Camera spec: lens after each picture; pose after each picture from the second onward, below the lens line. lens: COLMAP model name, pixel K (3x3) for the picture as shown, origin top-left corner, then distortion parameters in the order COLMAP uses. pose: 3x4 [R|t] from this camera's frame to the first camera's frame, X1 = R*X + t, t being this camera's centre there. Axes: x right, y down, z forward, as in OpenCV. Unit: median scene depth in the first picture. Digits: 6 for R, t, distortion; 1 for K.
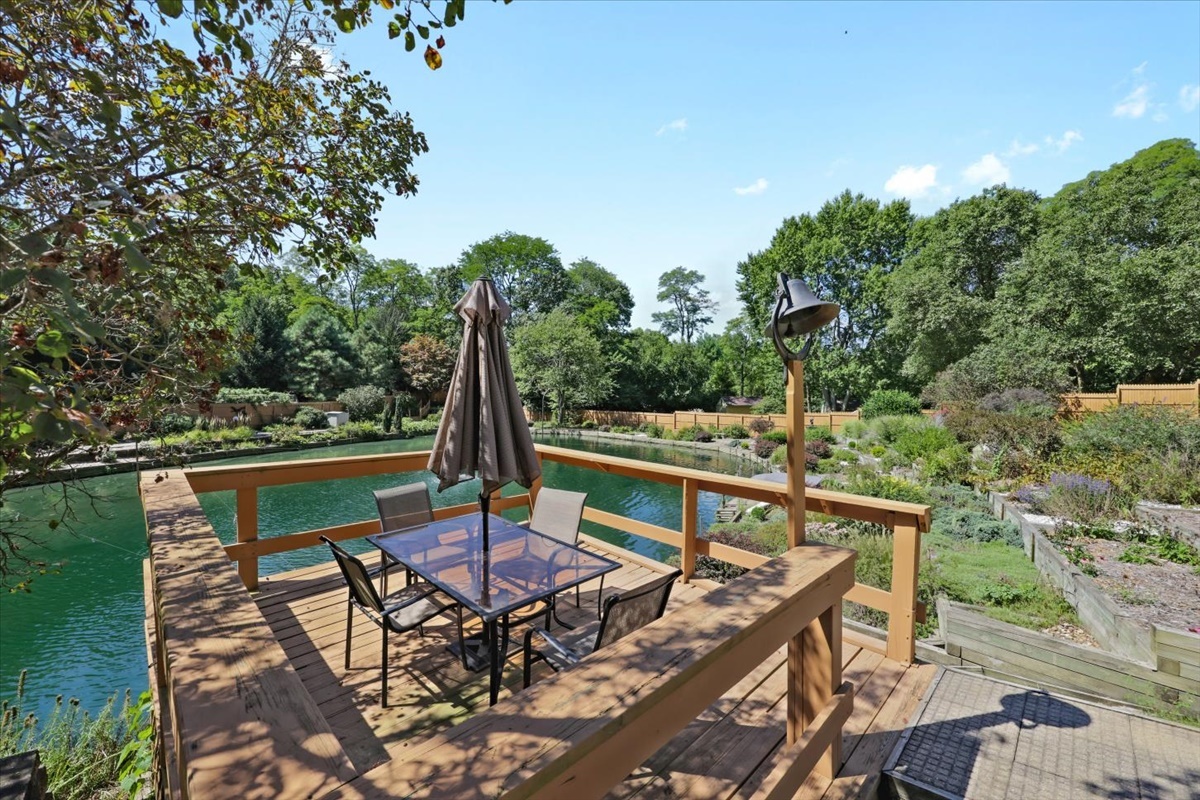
lens RADIAL K [[472.0, 0, 597.0], [0, 472.0, 401.8], [0, 0, 1]] dist [0.000408, -0.000603]
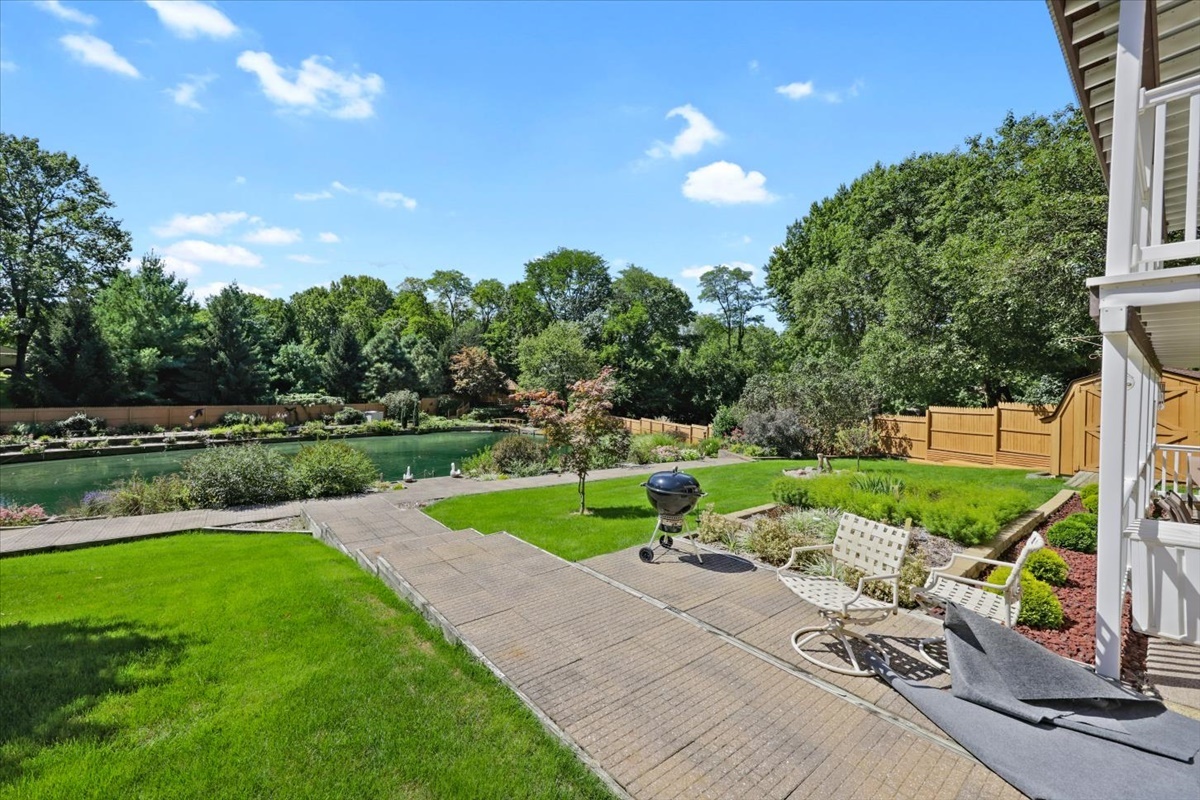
lens RADIAL K [[472.0, 0, 601.8], [0, 472.0, 397.4], [0, 0, 1]] dist [0.000408, -0.000603]
pose [[0.928672, 0.011536, -0.370723, 0.449386], [-0.011856, 0.999929, 0.001416, -0.023238], [0.370713, 0.003080, 0.928742, 0.027875]]
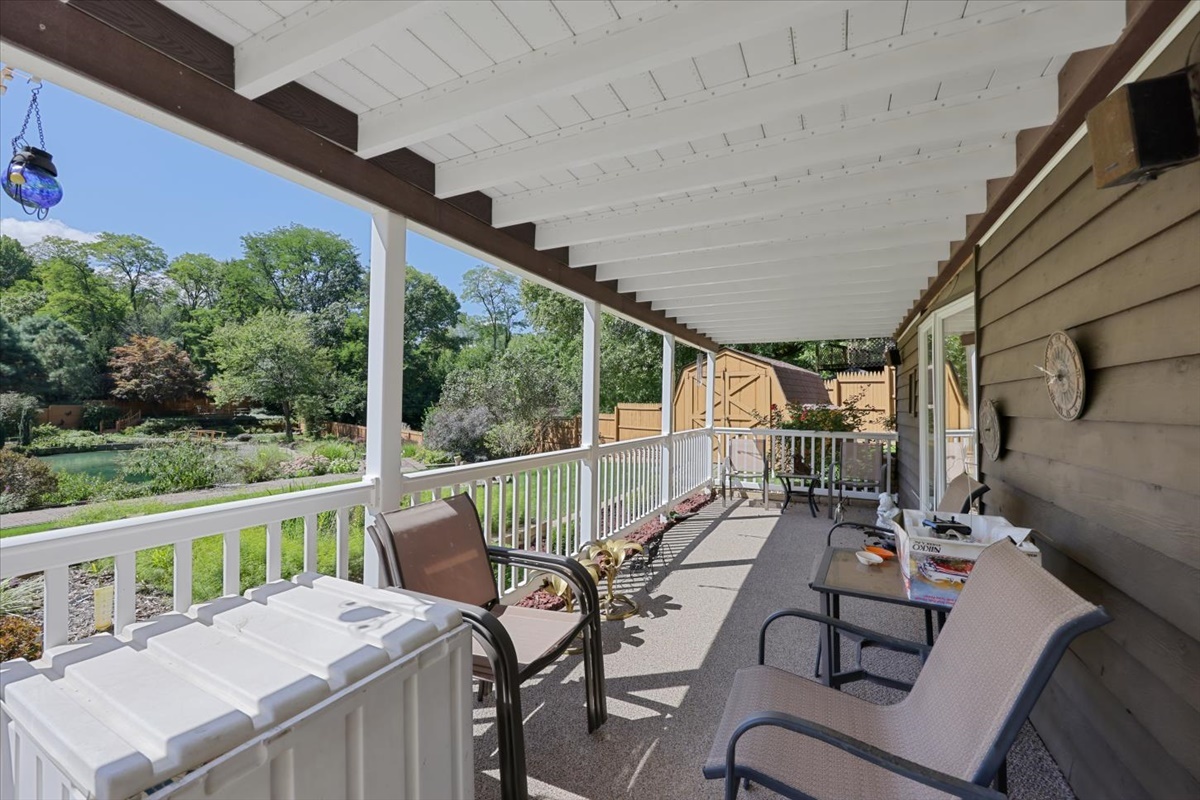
lens RADIAL K [[472.0, 0, 597.4], [0, 472.0, 401.5], [0, 0, 1]] dist [0.000408, -0.000603]
pose [[0.999387, 0.005493, 0.034562, 0.528950], [-0.005077, 0.999914, -0.012119, -0.014788], [-0.034625, 0.011937, 0.999329, 0.106473]]
